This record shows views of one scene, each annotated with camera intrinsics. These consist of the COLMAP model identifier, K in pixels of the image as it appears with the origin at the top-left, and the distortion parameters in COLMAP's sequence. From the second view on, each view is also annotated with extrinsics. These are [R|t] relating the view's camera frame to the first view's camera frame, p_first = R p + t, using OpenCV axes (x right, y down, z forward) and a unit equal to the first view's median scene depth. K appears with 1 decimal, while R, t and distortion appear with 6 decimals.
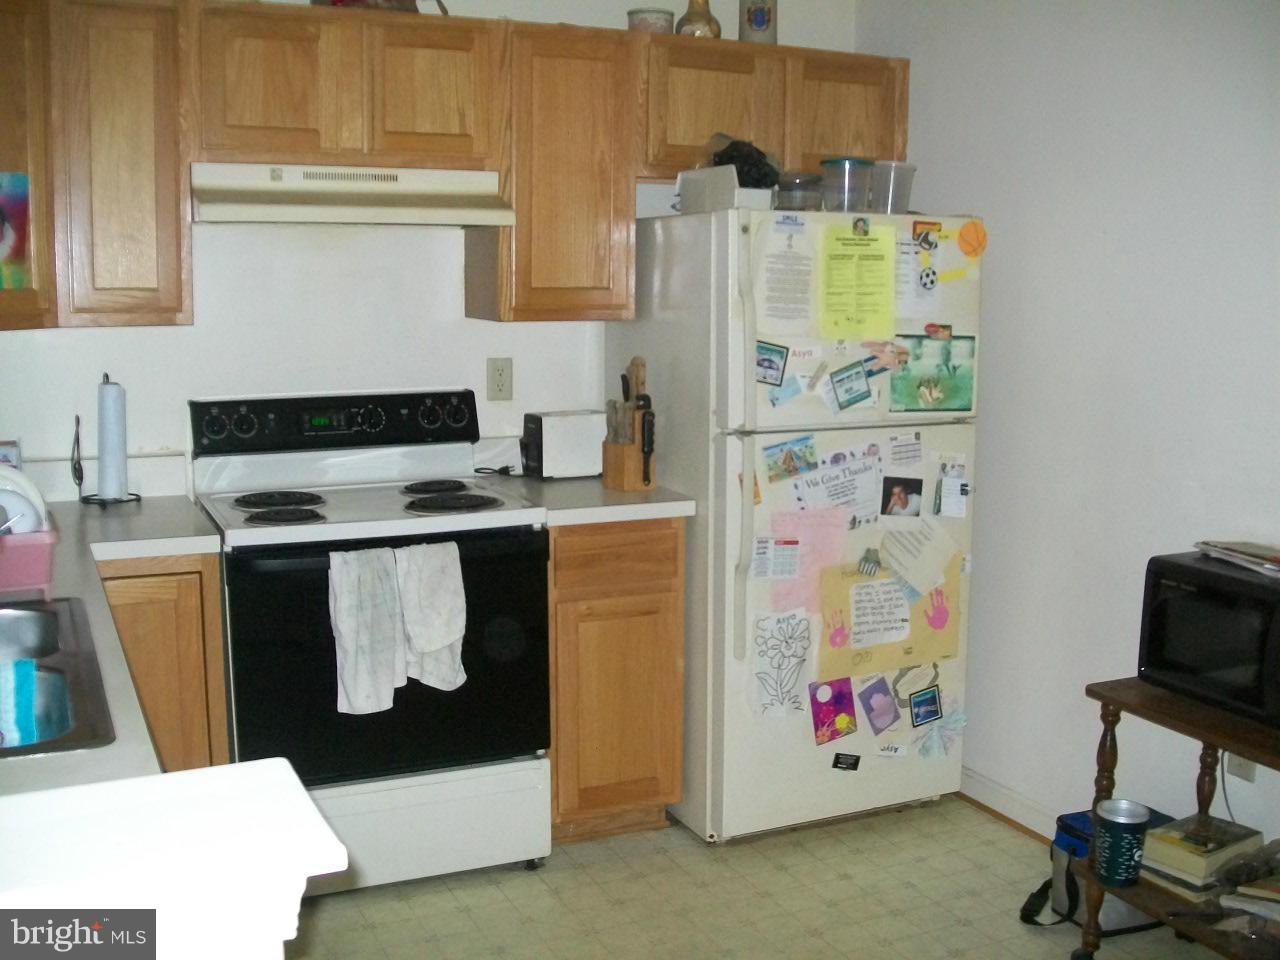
lens RADIAL K [[1366.3, 0, 644.0], [0, 1366.3, 498.2], [0, 0, 1]] dist [-0.147942, 0.027654]
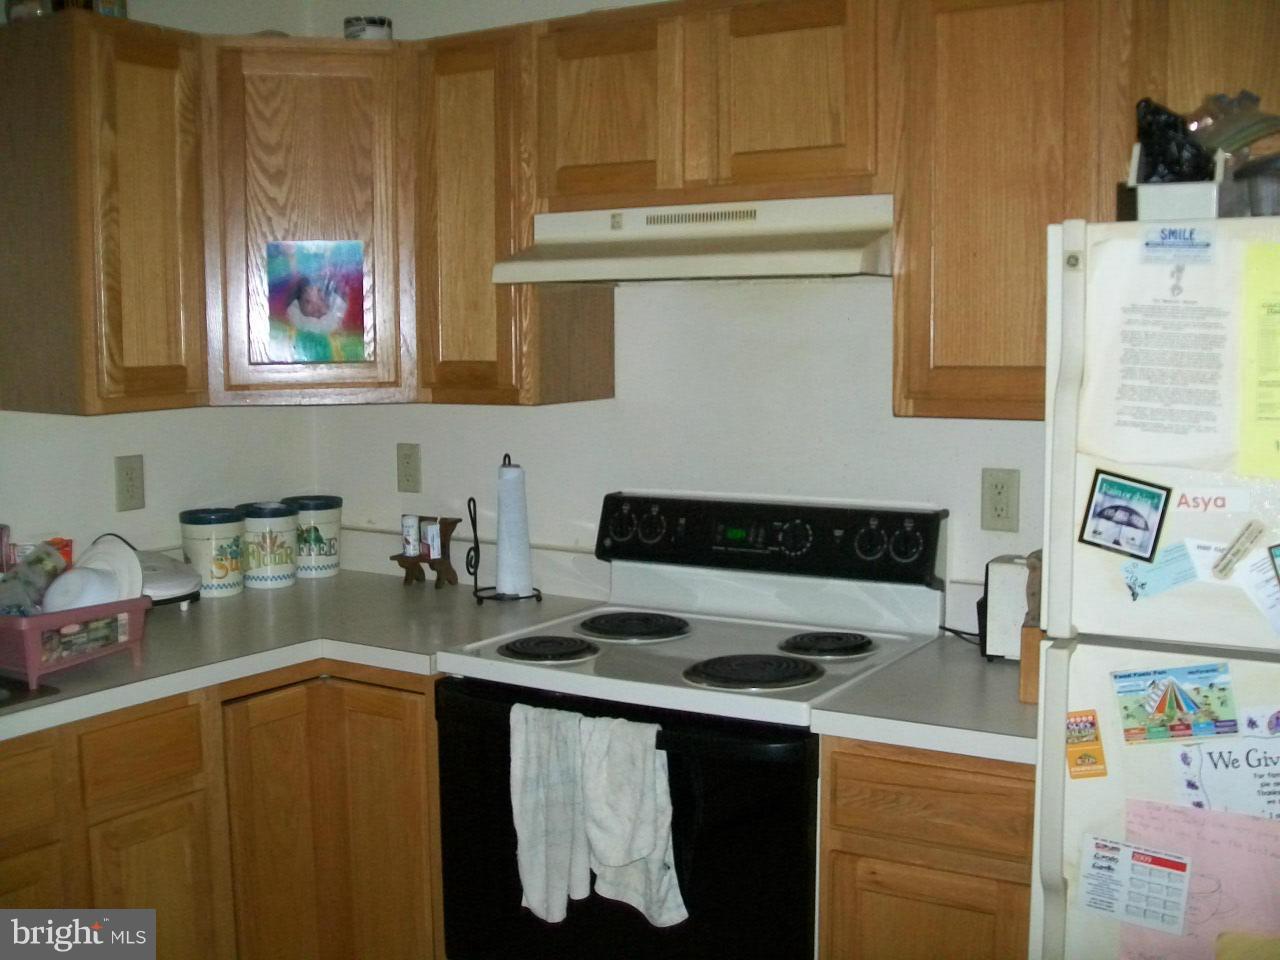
lens RADIAL K [[1366.3, 0, 644.0], [0, 1366.3, 498.2], [0, 0, 1]] dist [-0.147942, 0.027654]
pose [[0.561791, 0.083153, -0.823090, 0.394370], [-0.123723, 0.992191, 0.015791, -0.087500], [0.817975, 0.092964, 0.567692, 0.538315]]
